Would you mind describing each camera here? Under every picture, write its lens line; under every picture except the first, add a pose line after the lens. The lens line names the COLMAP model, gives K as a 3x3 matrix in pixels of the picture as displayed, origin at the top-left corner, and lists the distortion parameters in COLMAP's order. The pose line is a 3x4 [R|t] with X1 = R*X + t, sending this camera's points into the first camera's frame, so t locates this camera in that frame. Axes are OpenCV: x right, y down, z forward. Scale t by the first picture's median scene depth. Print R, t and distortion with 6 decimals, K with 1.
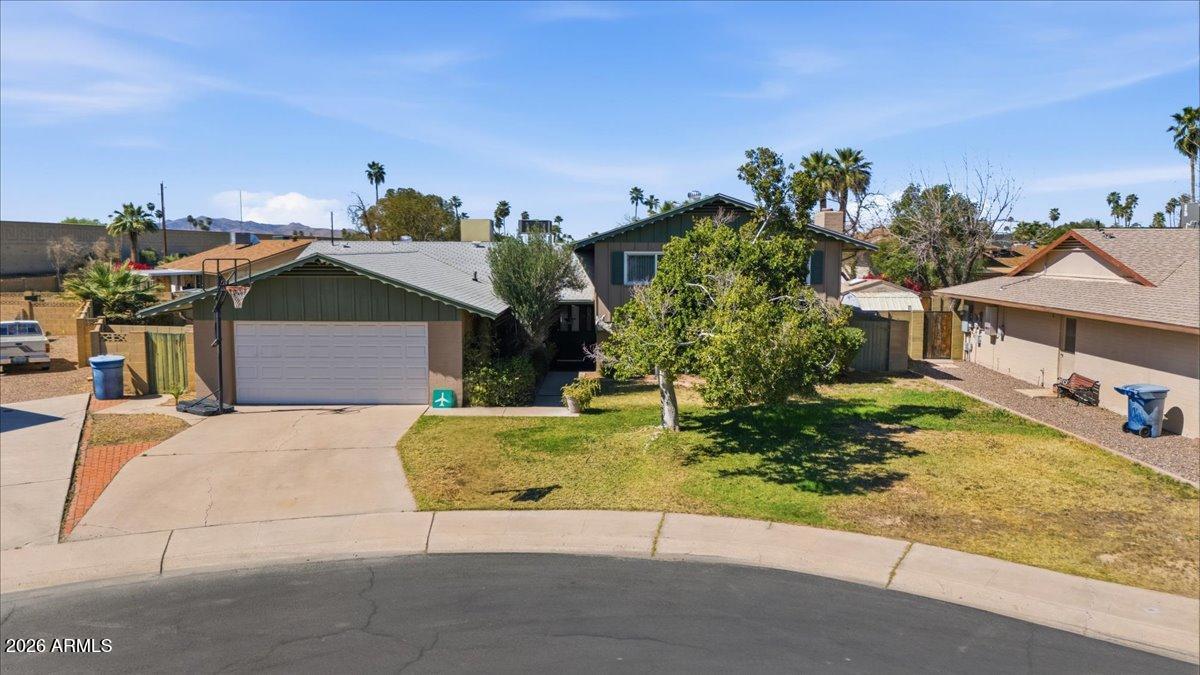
lens RADIAL K [[880.8, 0, 600.0], [0, 880.8, 337.5], [0, 0, 1]] dist [0.100837, -0.108116]
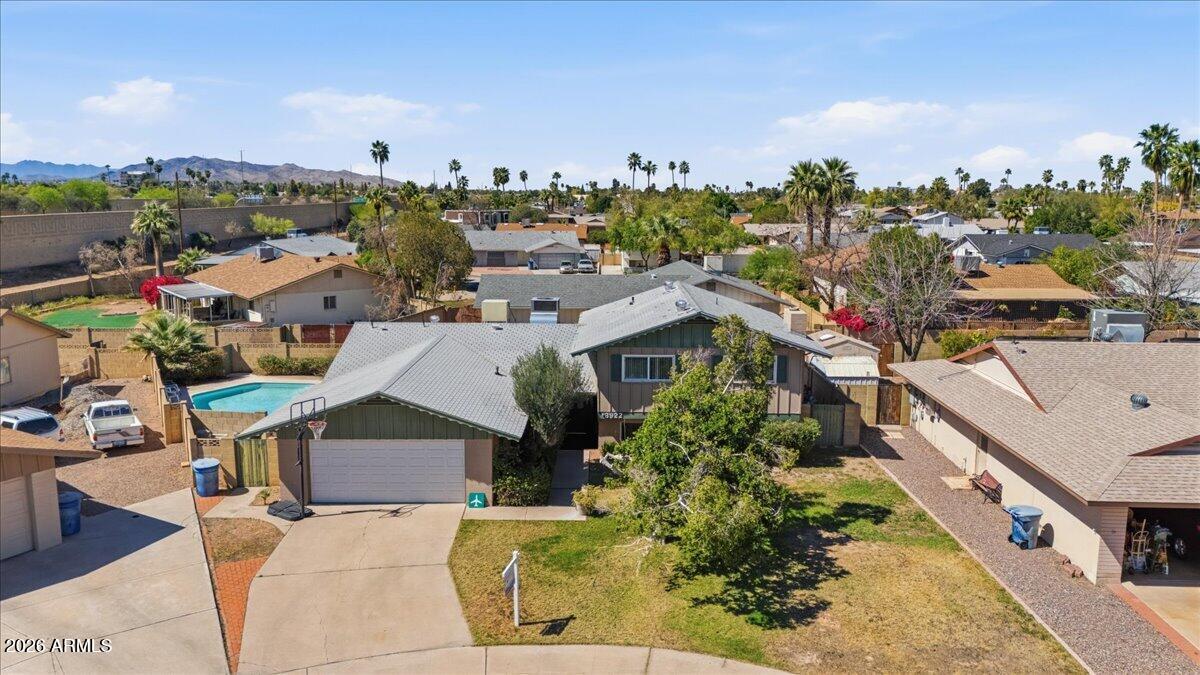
lens RADIAL K [[880.8, 0, 600.0], [0, 880.8, 337.5], [0, 0, 1]] dist [0.100837, -0.108116]
pose [[0.999994, 0.001889, 0.002881, -0.007957], [-0.002071, 0.997922, 0.064397, -0.247665], [-0.002754, -0.064402, 0.997920, -0.241771]]
